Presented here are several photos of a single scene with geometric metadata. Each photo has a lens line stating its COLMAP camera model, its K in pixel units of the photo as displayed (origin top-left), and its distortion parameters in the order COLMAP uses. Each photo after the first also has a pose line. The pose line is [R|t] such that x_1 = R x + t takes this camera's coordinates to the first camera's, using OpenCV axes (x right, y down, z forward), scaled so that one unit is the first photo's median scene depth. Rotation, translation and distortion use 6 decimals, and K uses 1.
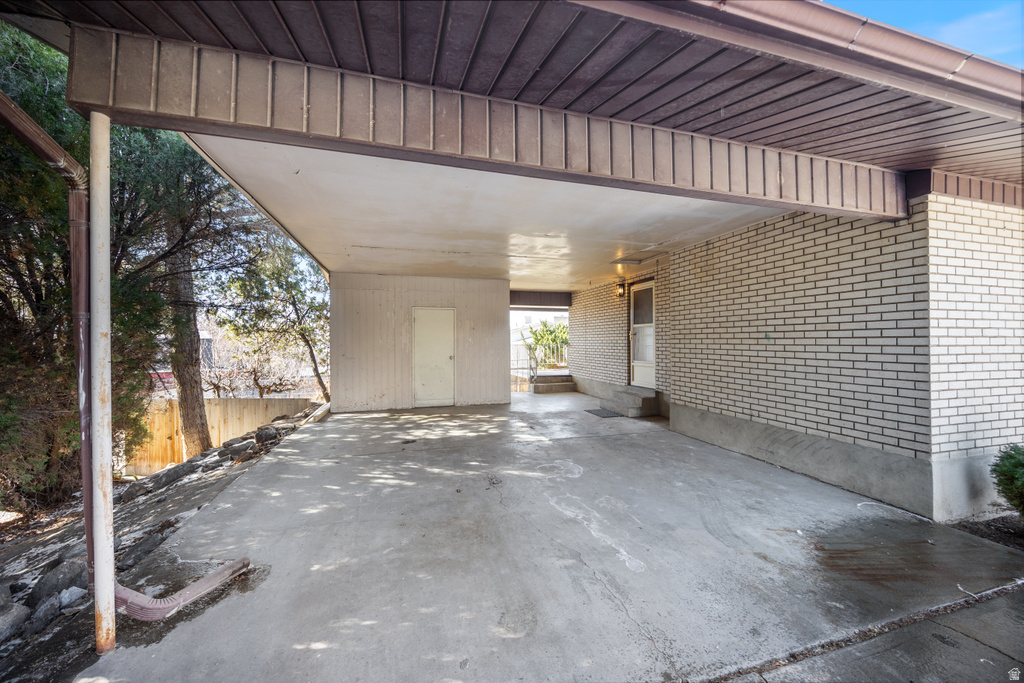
lens RADIAL K [[391.1, 0, 512.0], [0, 391.1, 341.5], [0, 0, 1]] dist [-0.000265, -0.000015]
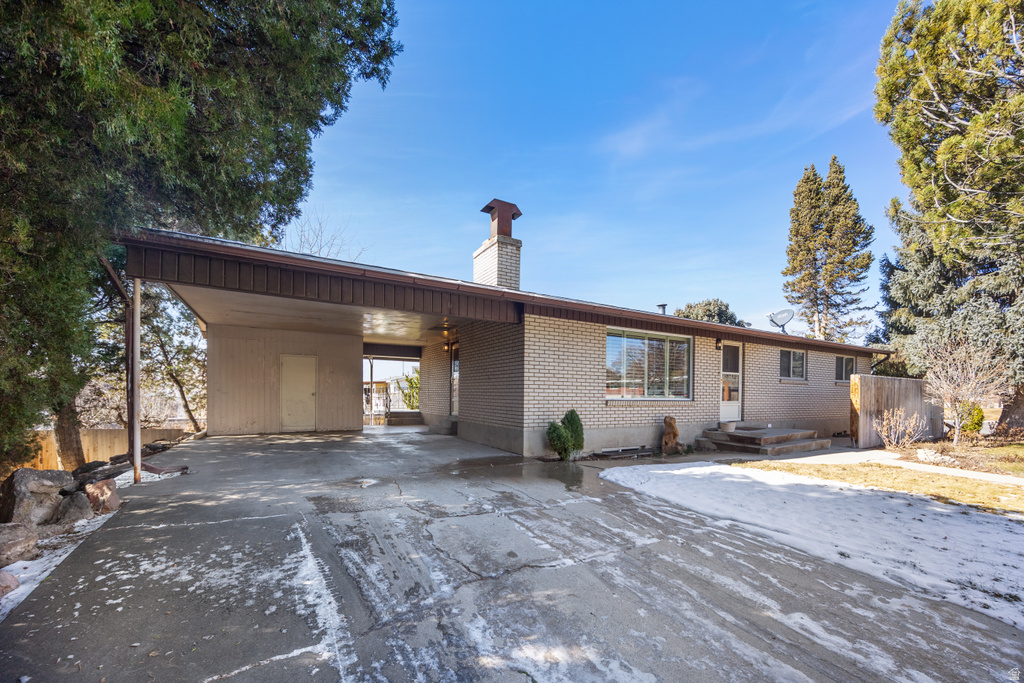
lens RADIAL K [[408.5, 0, 513.1], [0, 408.5, 396.9], [0, 0, 1]] dist [-0.000707, -0.000085]
pose [[0.968812, 0.011829, 0.247515, 0.144331], [-0.013317, 0.999902, 0.004337, 0.034040], [-0.247439, -0.007498, 0.968874, -0.454205]]
